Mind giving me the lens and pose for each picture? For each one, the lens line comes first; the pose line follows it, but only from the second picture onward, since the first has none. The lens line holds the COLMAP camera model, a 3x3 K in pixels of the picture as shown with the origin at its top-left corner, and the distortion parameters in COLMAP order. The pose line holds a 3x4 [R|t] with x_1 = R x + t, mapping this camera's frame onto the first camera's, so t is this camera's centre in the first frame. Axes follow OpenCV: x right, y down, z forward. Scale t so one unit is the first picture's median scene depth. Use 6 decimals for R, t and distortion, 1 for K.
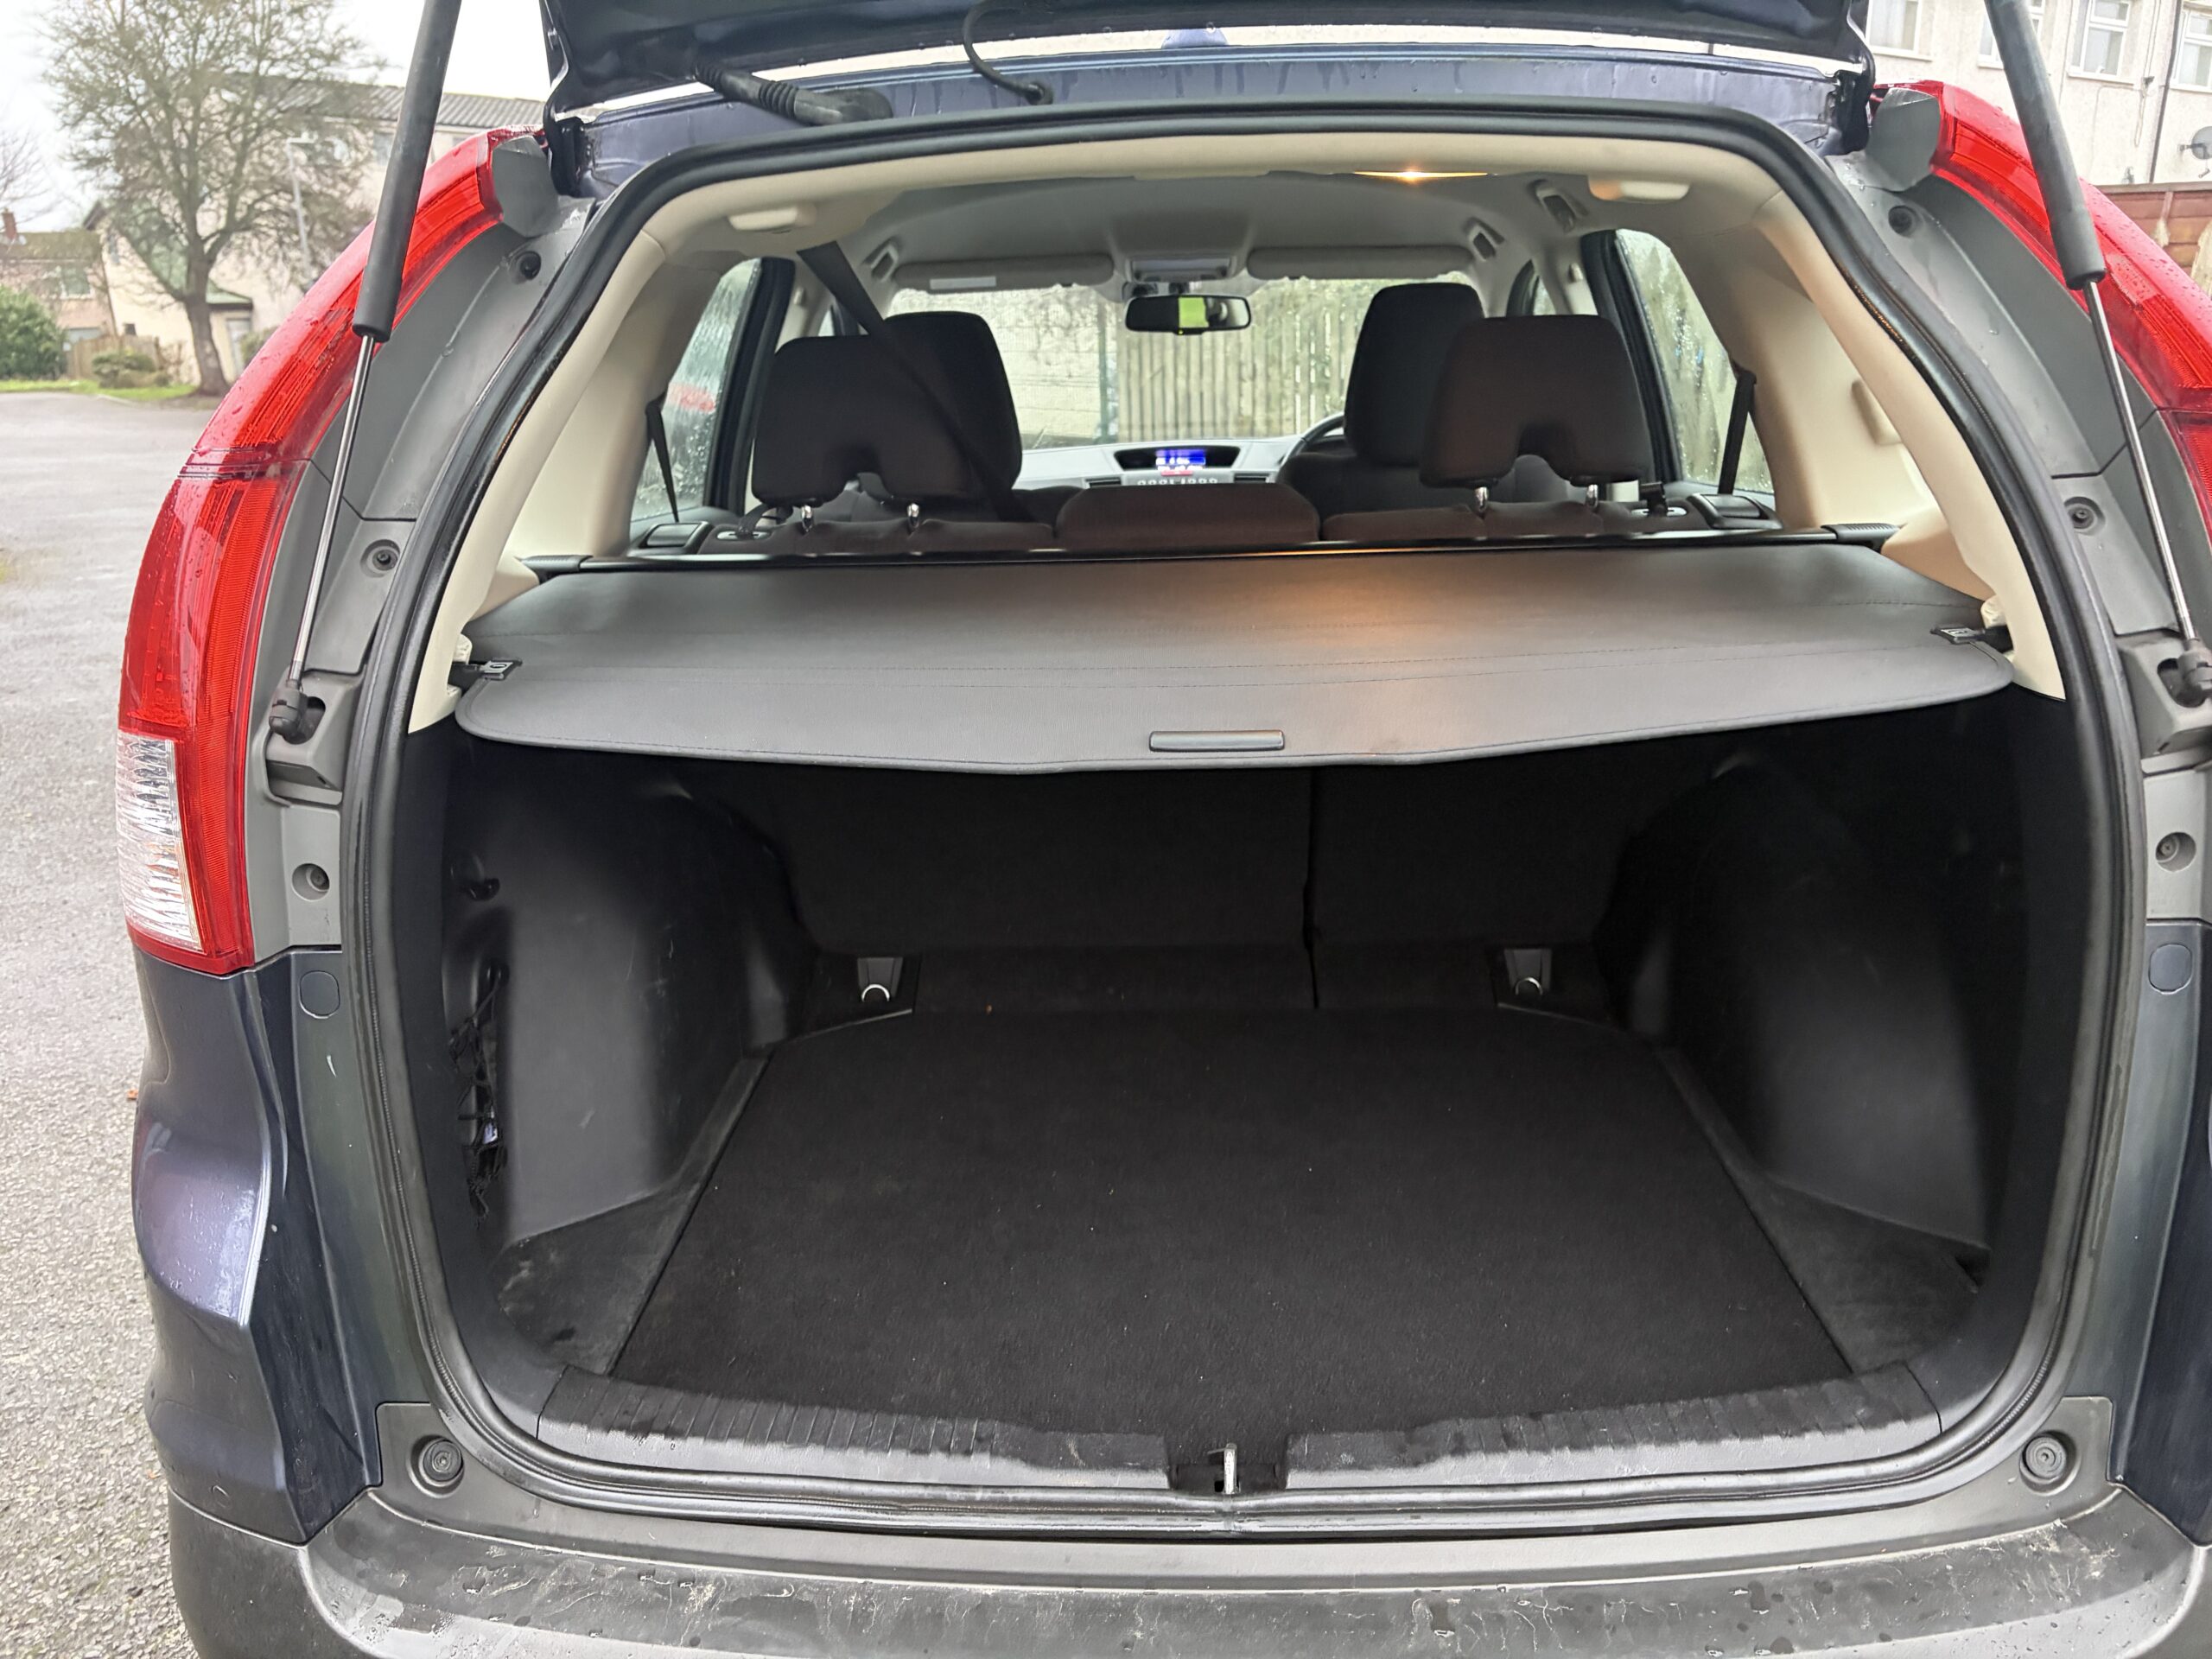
lens RADIAL K [[1679.4, 0, 1106.0], [0, 1679.4, 829.5], [0, 0, 1]] dist [0.024422, -0.000287]
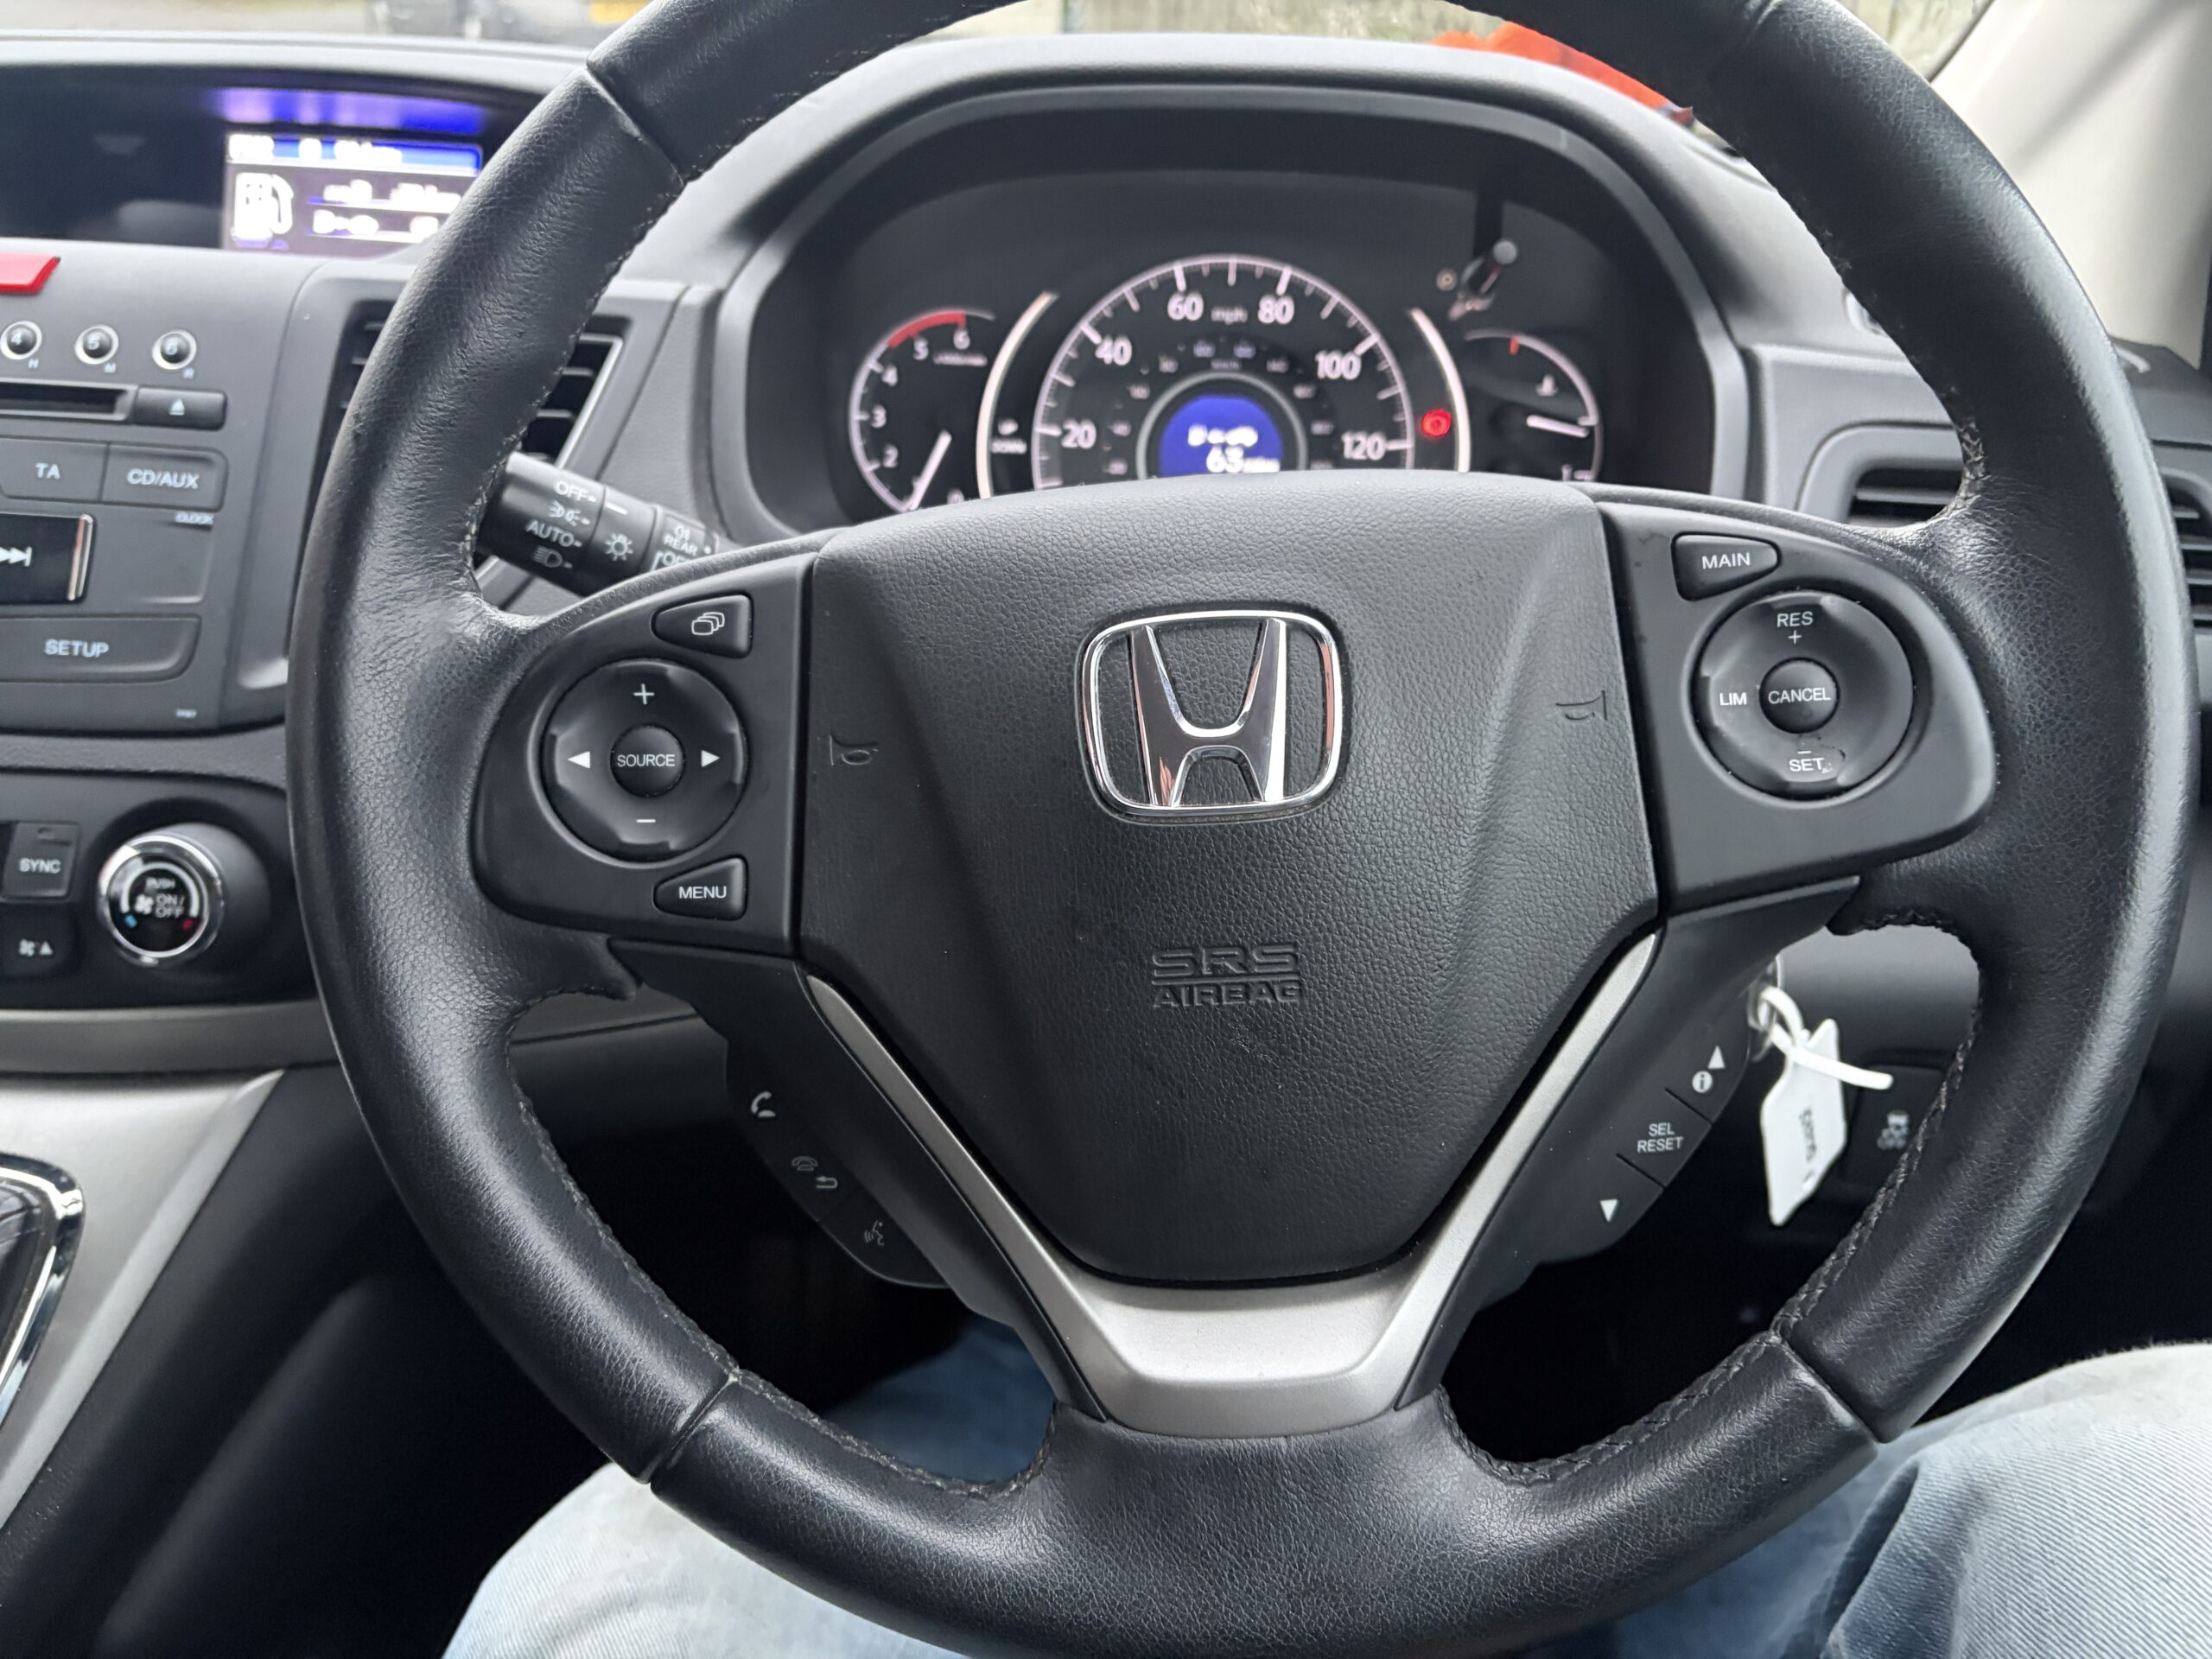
lens RADIAL K [[1783.0, 0, 1067.2], [0, 1783.0, 829.2], [0, 0, 1]] dist [0.022849, -0.008317]
pose [[0.997461, 0.070008, -0.013076, 0.304287], [-0.066619, 0.982096, 0.176209, -0.434272], [0.025178, -0.174890, 0.984266, 1.850586]]
